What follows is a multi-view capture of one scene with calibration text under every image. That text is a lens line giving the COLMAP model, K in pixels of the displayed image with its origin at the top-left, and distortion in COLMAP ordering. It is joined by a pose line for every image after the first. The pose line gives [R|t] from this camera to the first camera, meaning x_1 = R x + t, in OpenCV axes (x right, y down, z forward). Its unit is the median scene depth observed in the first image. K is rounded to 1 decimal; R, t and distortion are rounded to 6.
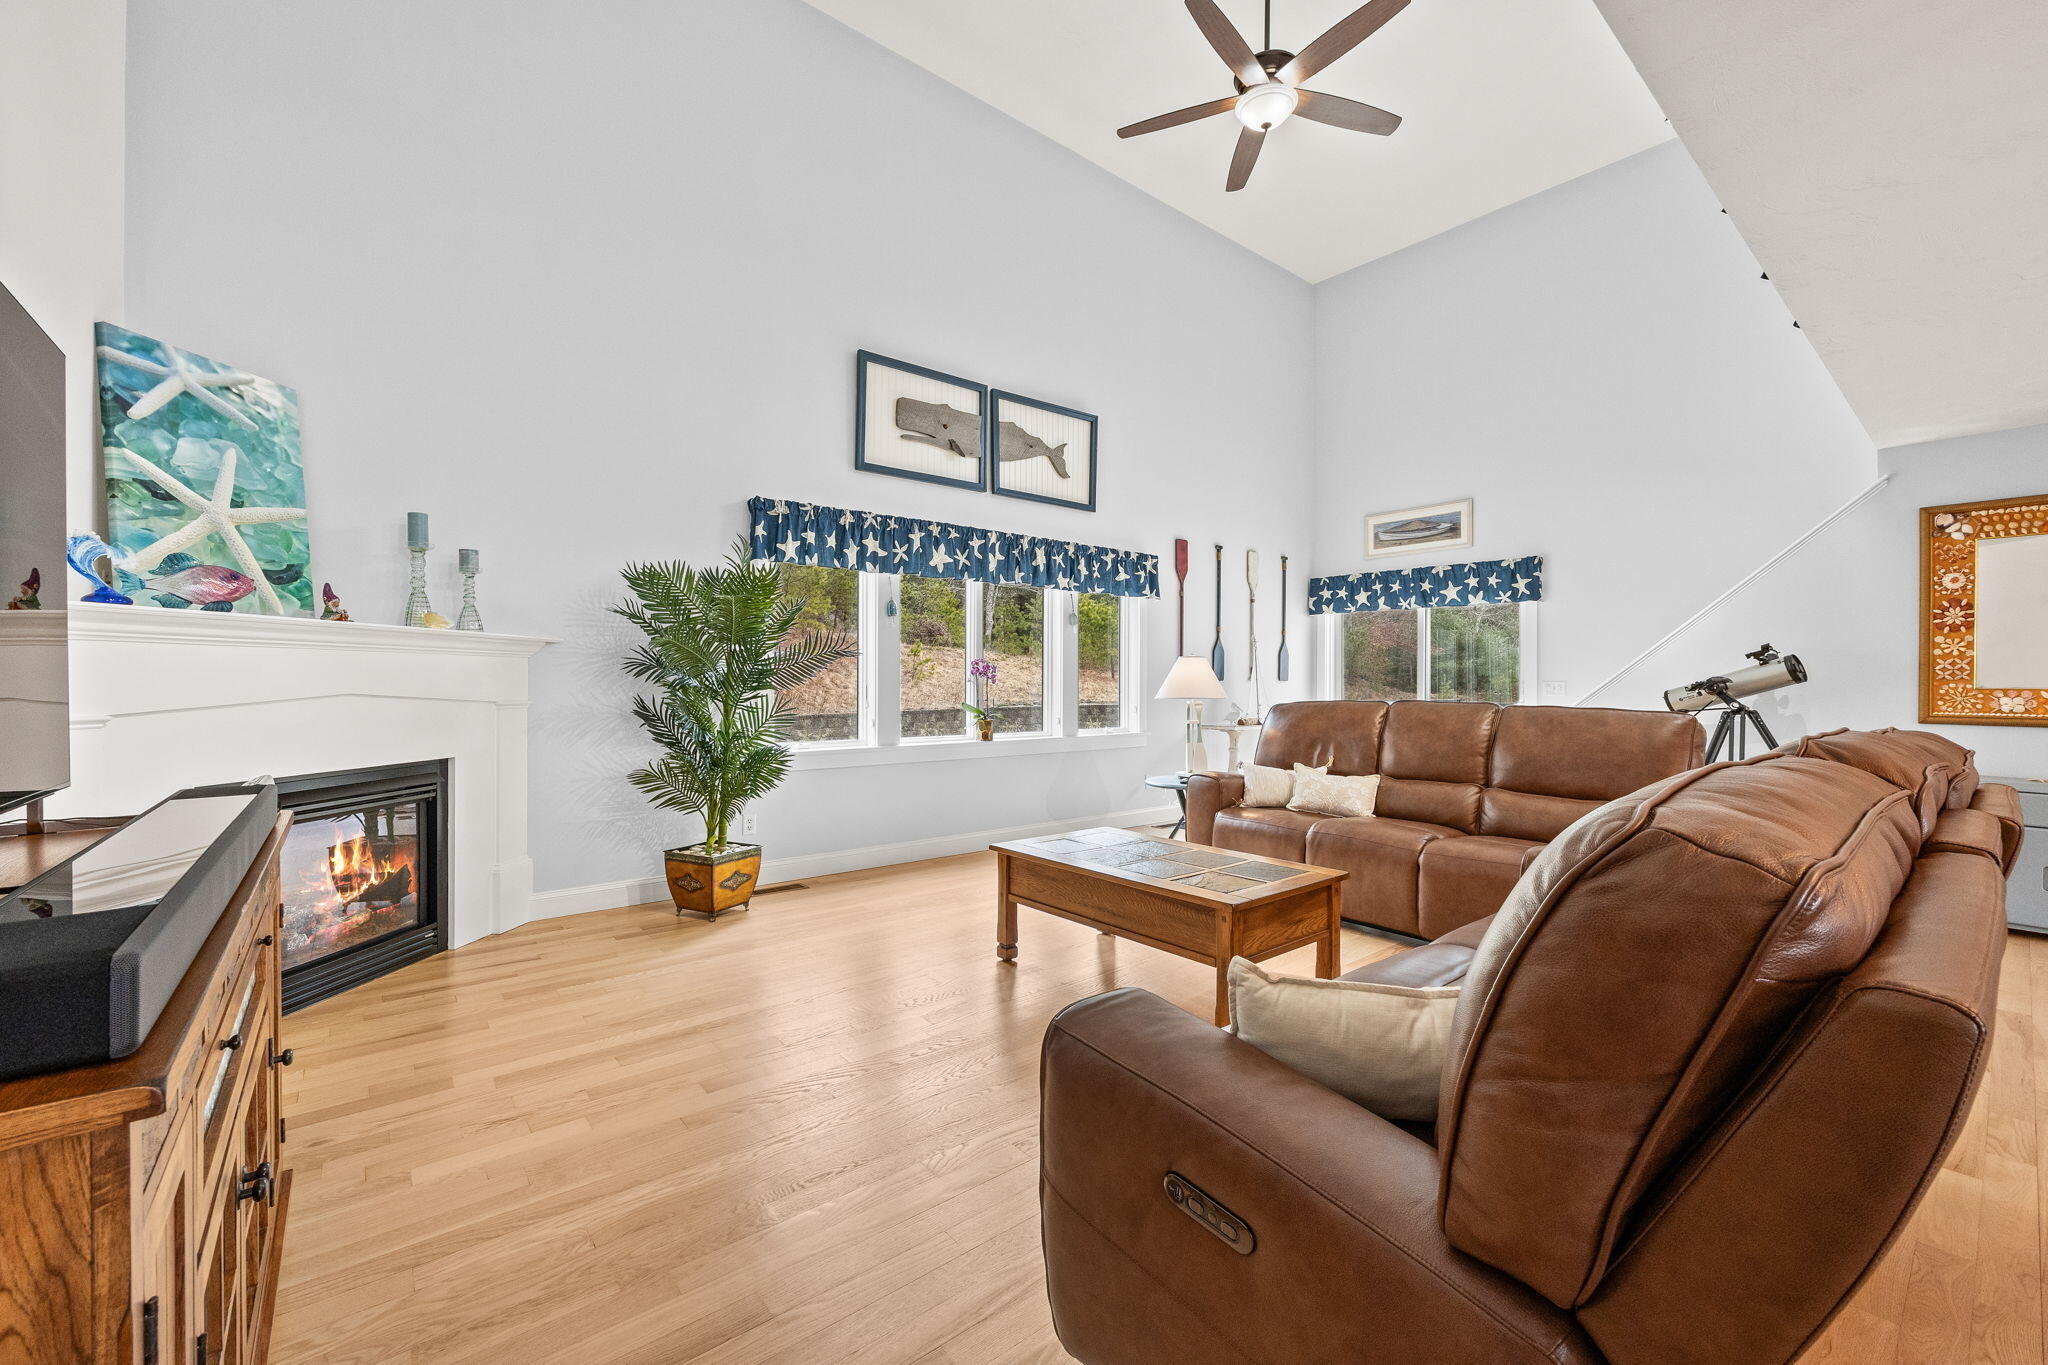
lens RADIAL K [[861.7, 0, 1003.2], [0, 861.7, 677.2], [0, 0, 1]] dist [0.003000, 0.001509]
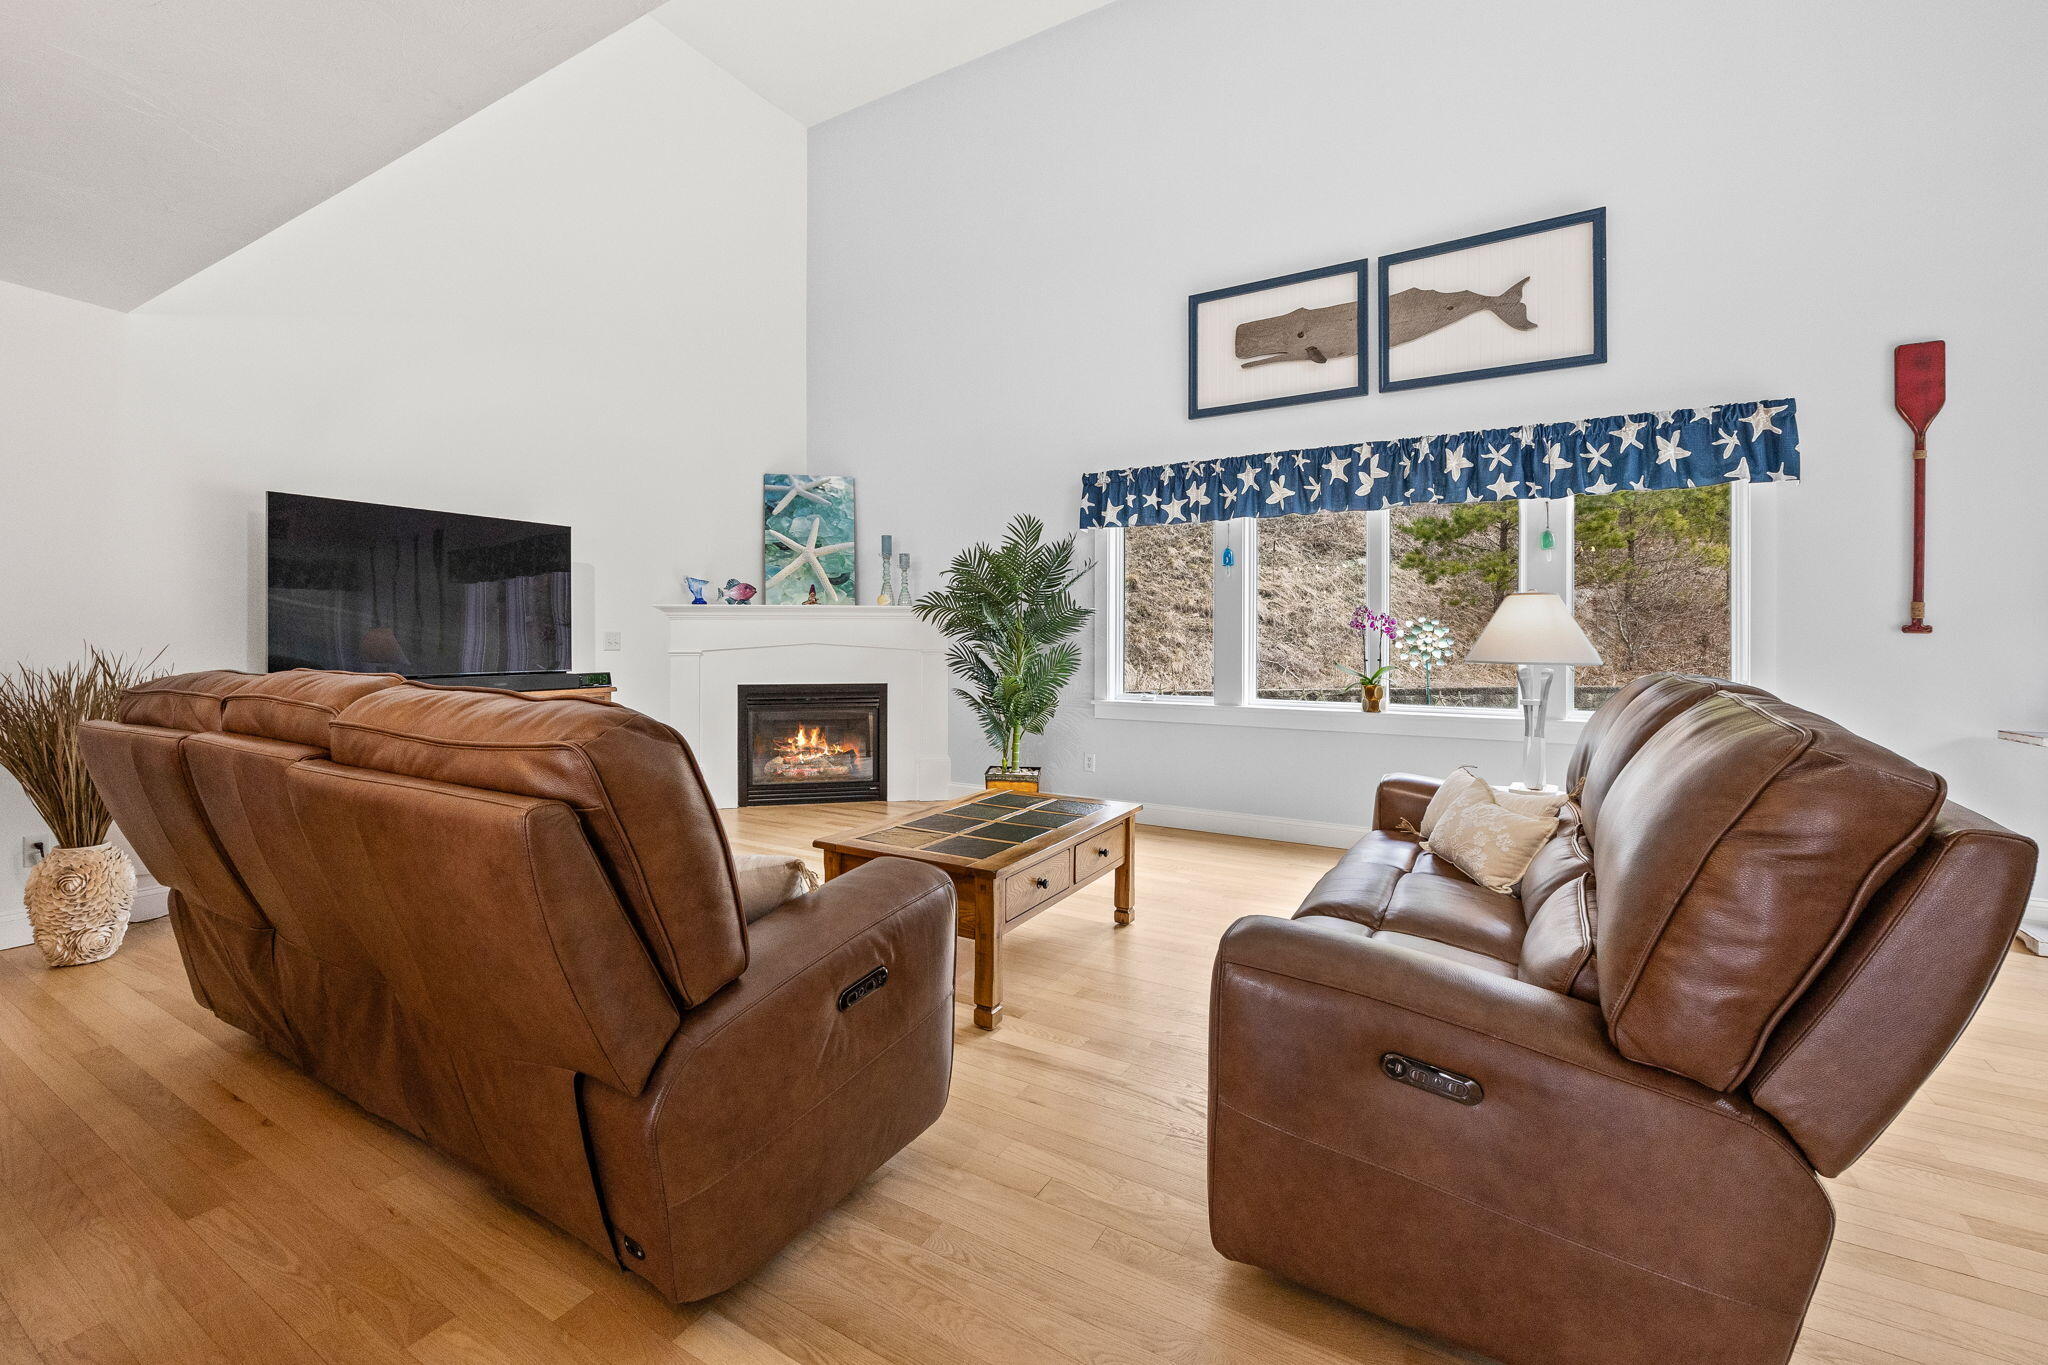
lens RADIAL K [[868.5, 0, 935.3], [0, 868.5, 637.3], [0, 0, 1]] dist [-0.001341, 0.000628]
pose [[0.294864, -0.002315, -0.955537, 0.690577], [0.004233, 0.999990, -0.001116, 0.005821], [0.955530, -0.003716, 0.294870, 0.437843]]
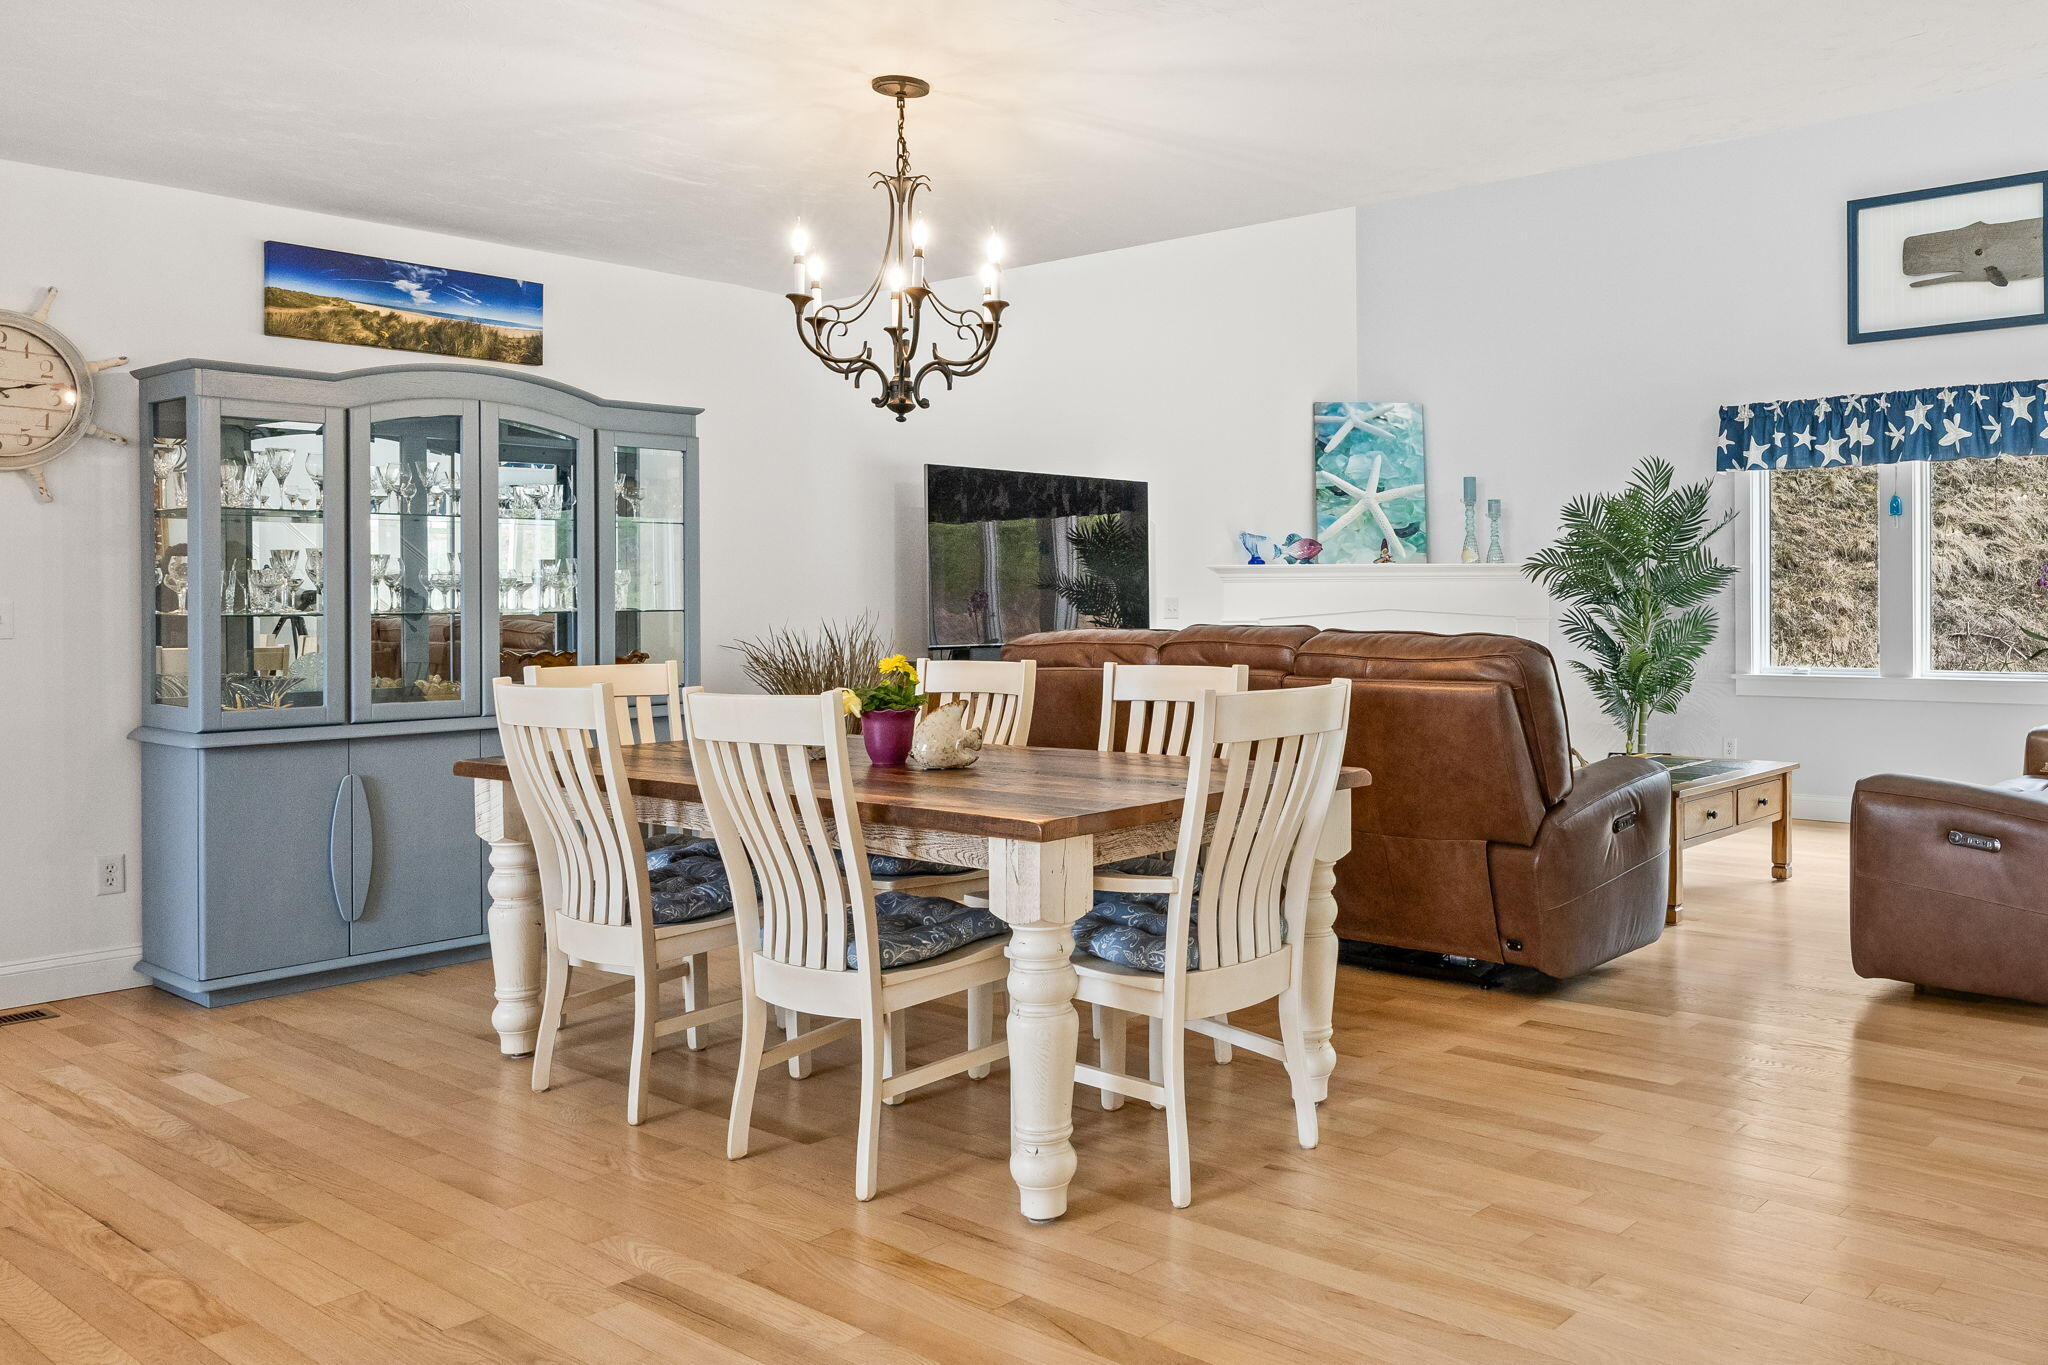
lens RADIAL K [[1562.2, 0, 1238.9], [0, 1562.2, 607.9], [0, 0, 1]] dist [-0.002691, 0.012303]
pose [[0.198732, -0.001611, -0.980053, 1.214040], [0.012042, 0.999927, 0.000798, 0.007142], [0.979980, -0.011960, 0.198737, 0.112924]]
